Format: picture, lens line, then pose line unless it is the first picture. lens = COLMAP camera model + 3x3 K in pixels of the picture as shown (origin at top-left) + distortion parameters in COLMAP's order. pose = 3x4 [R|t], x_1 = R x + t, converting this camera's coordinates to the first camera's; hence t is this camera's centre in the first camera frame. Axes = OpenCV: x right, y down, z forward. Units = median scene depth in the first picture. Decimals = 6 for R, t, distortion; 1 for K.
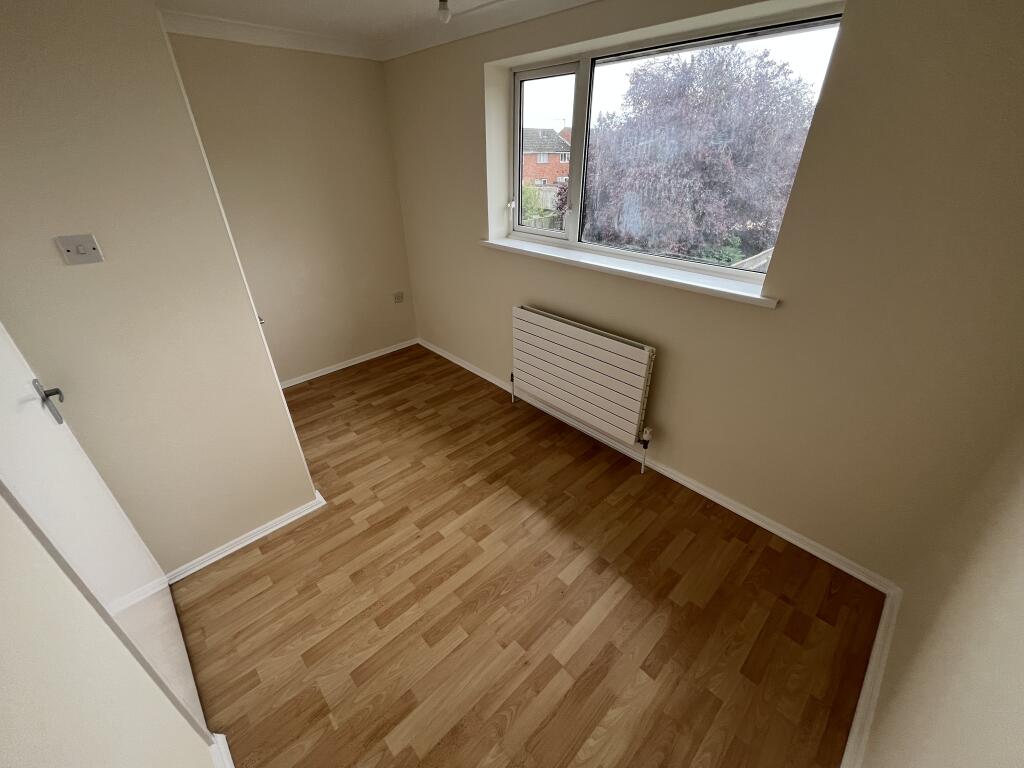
lens RADIAL K [[412.3, 0, 512.8], [0, 412.3, 382.5], [0, 0, 1]] dist [-0.001315, 0.000001]
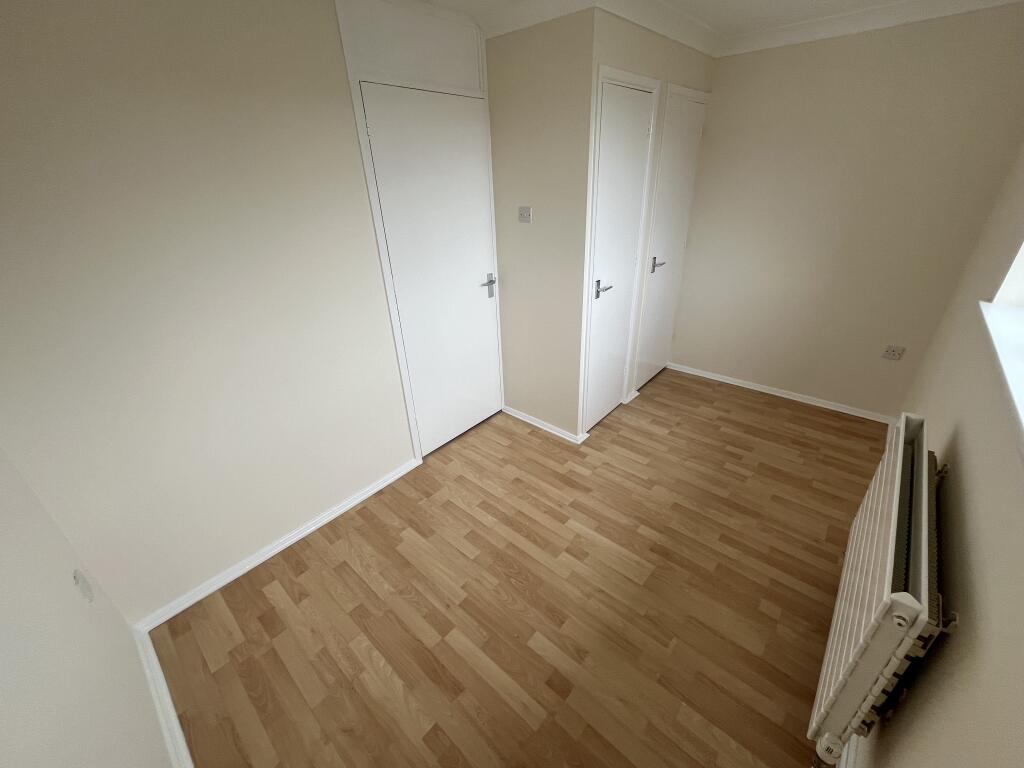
lens RADIAL K [[412.3, 0, 512.8], [0, 412.3, 382.5], [0, 0, 1]] dist [-0.001315, 0.000001]
pose [[0.088348, 0.457140, -0.884996, 0.541527], [-0.457341, 0.807902, 0.371662, -0.224840], [0.884892, 0.371910, 0.280446, 0.427677]]
